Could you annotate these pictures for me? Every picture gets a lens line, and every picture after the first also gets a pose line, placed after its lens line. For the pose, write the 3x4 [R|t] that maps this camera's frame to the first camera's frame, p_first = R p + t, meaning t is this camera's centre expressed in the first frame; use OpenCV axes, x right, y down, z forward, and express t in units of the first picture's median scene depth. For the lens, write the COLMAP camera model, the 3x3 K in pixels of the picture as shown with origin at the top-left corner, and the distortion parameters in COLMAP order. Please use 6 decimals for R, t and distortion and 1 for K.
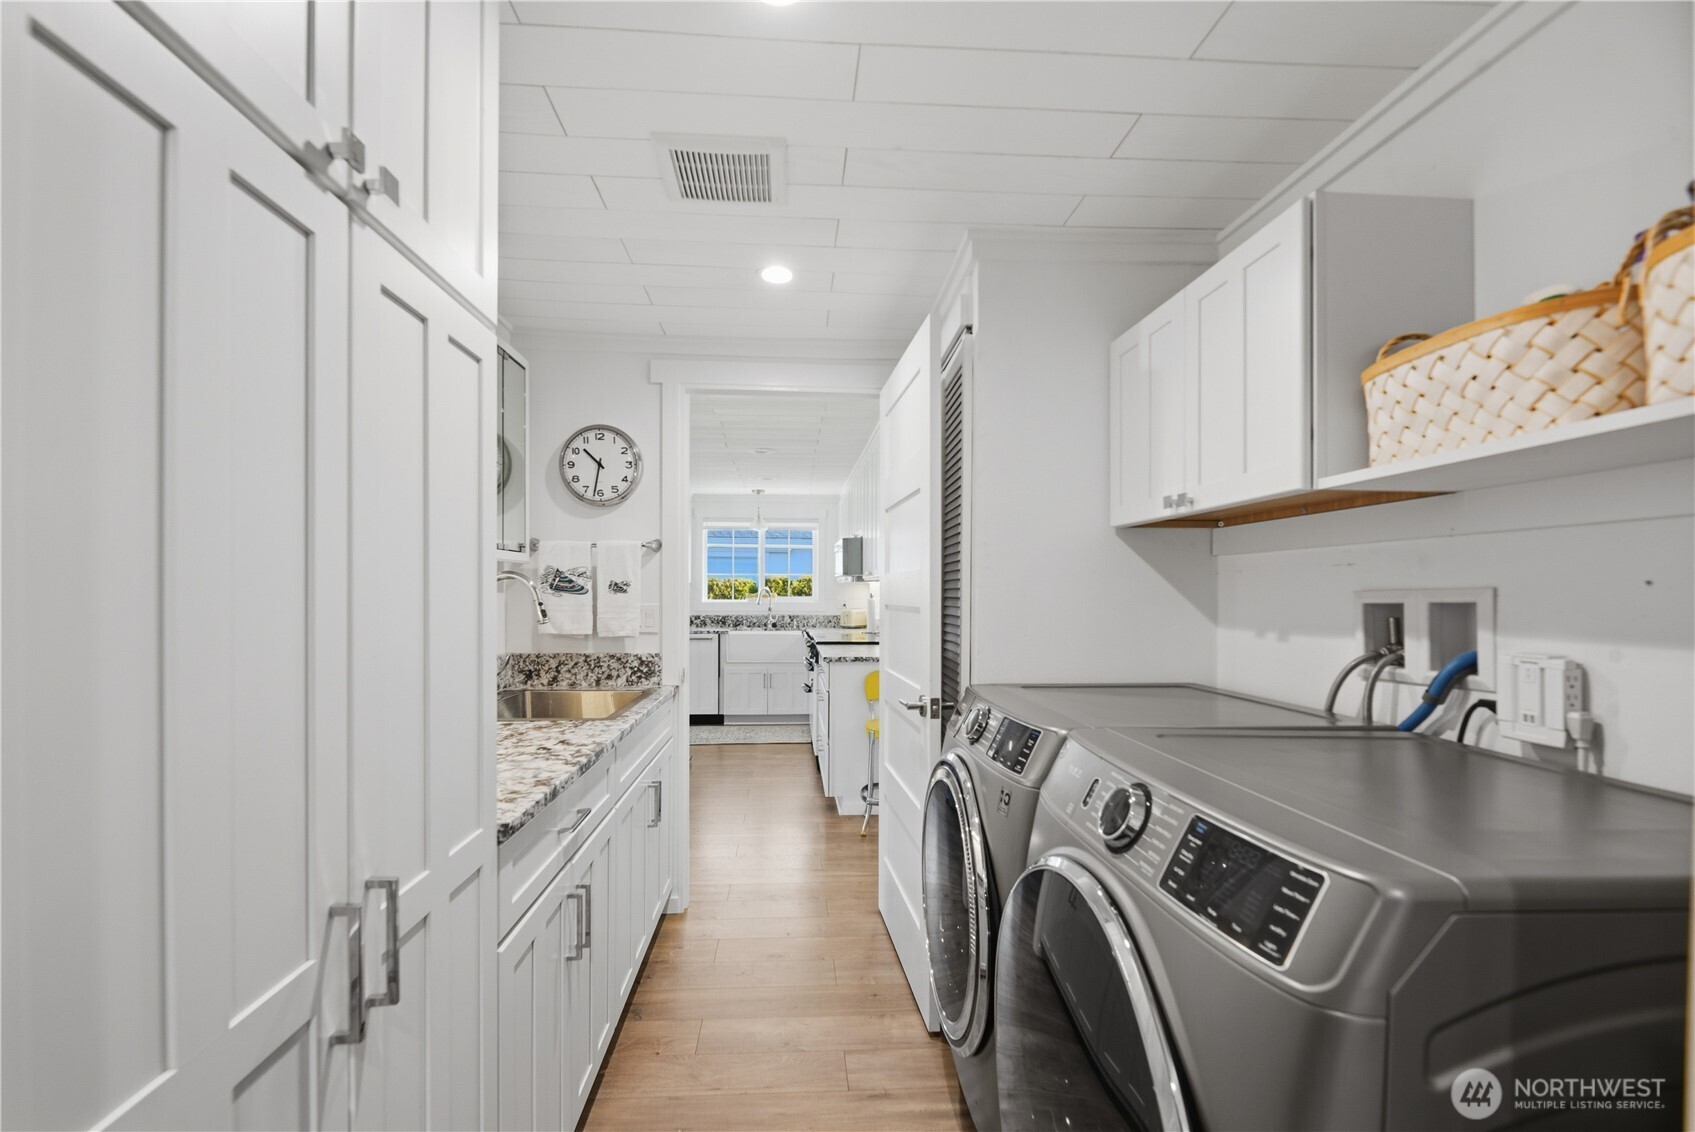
lens RADIAL K [[742.7, 0, 839.2], [0, 742.7, 595.1], [0, 0, 1]] dist [-0.011651, -0.000119]
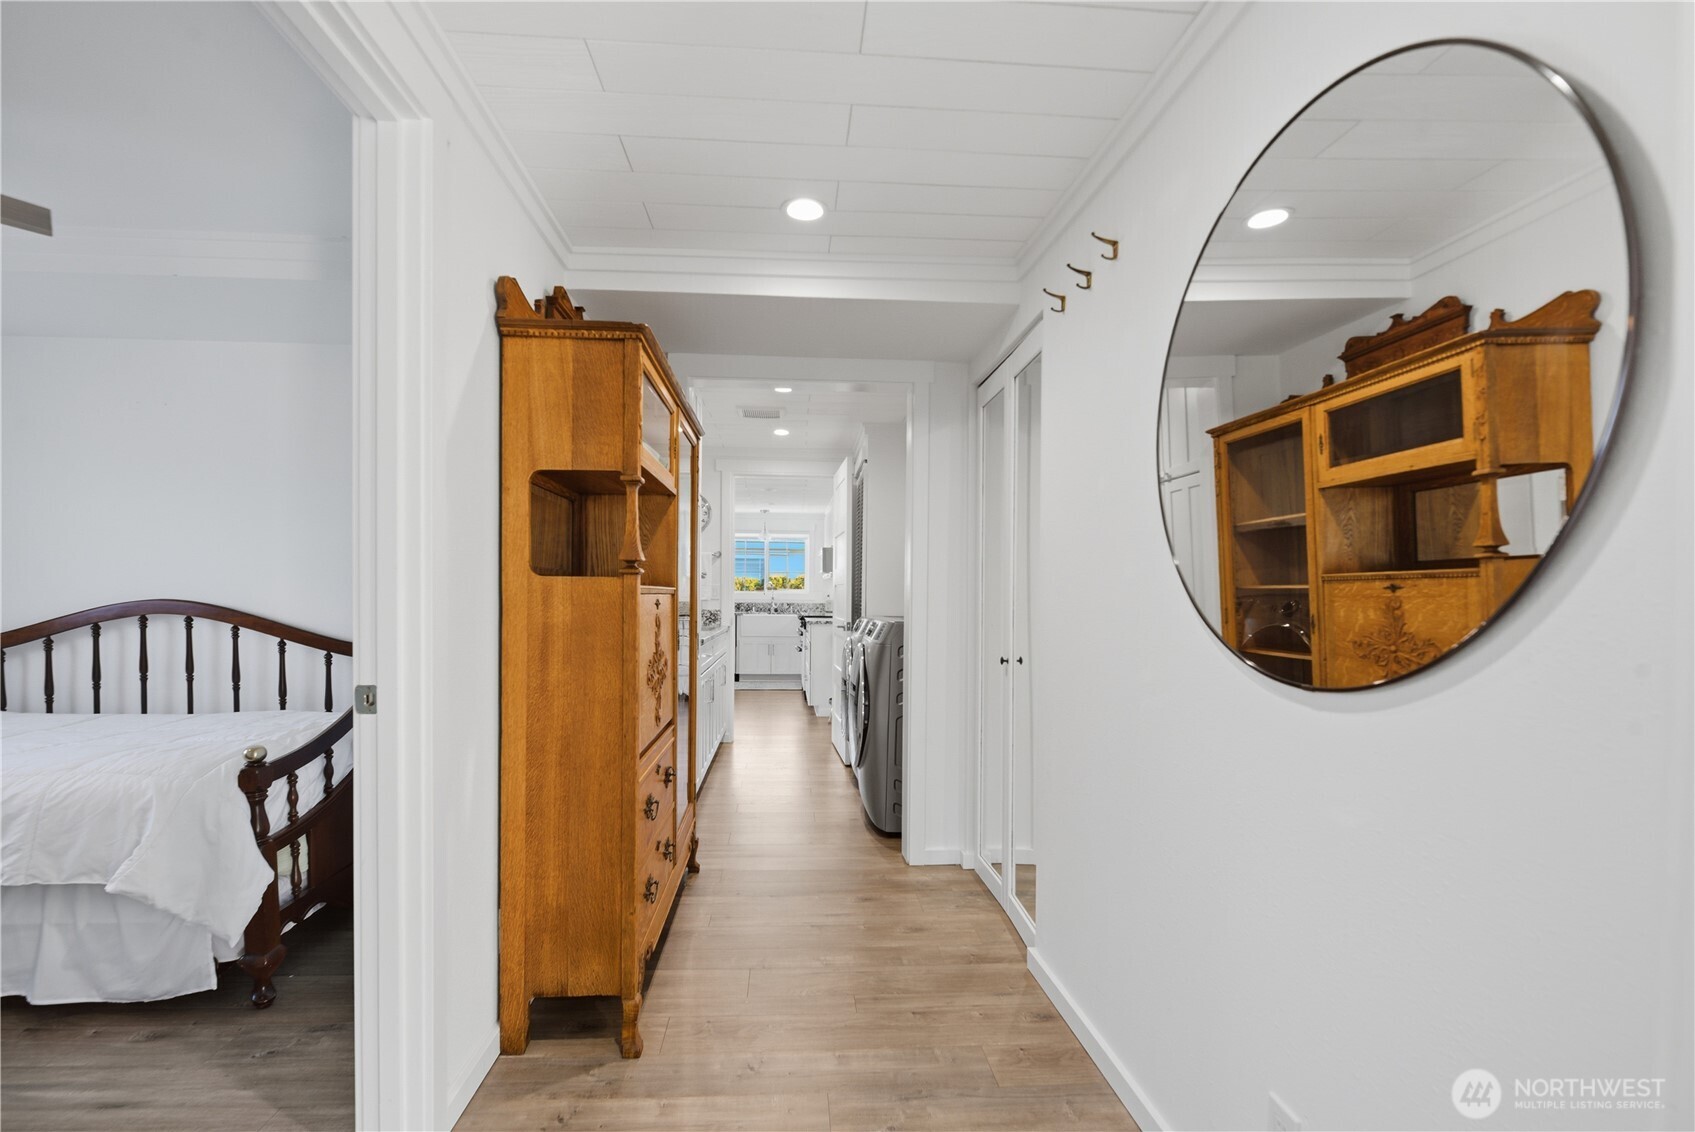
lens RADIAL K [[742.7, 0, 839.2], [0, 742.7, 595.1], [0, 0, 1]] dist [-0.011651, -0.000119]
pose [[1.000000, 0.000489, 0.000355, 0.029294], [-0.000489, 0.999999, -0.001094, 0.016348], [-0.000356, 0.001094, 0.999999, -0.383686]]
